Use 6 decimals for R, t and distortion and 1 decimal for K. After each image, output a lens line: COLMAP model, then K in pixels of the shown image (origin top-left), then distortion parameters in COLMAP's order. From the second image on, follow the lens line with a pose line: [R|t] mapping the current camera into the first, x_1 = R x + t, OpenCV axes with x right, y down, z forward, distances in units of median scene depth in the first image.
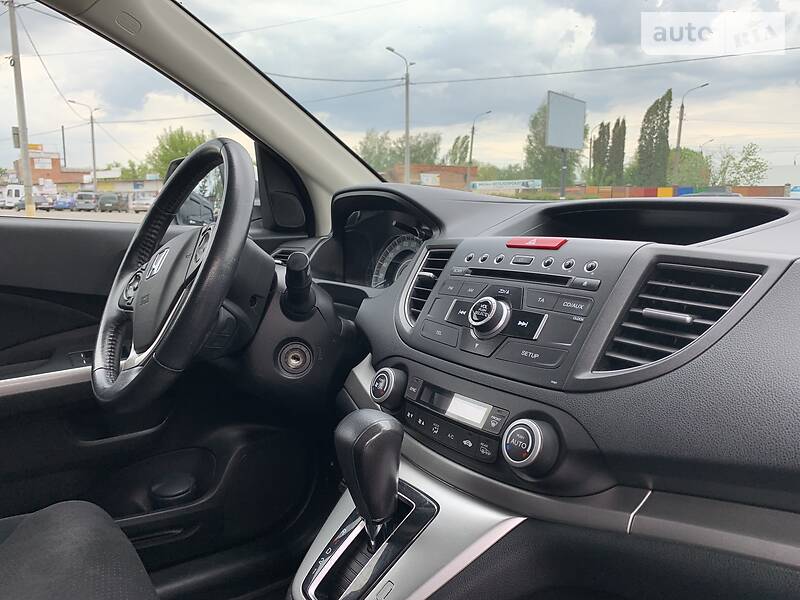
lens RADIAL K [[605.4, 0, 400.0], [0, 605.4, 300.0], [0, 0, 1]] dist [-0.000705, -0.000681]
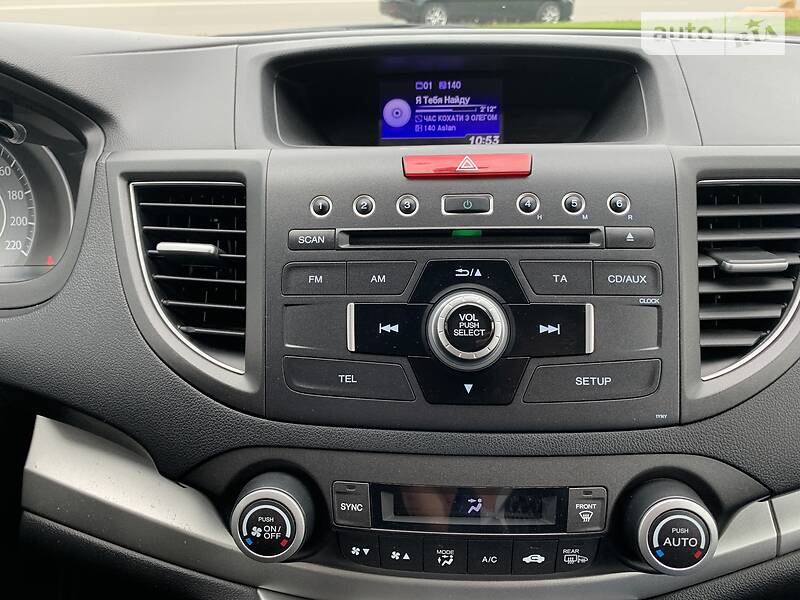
lens RADIAL K [[605.4, 0, 400.0], [0, 605.4, 300.0], [0, 0, 1]] dist [-0.000705, -0.000681]
pose [[0.618778, -0.371705, 0.692061, -0.268881], [0.130126, 0.917300, 0.376334, -0.219231], [-0.774713, -0.142812, 0.615974, 0.767316]]
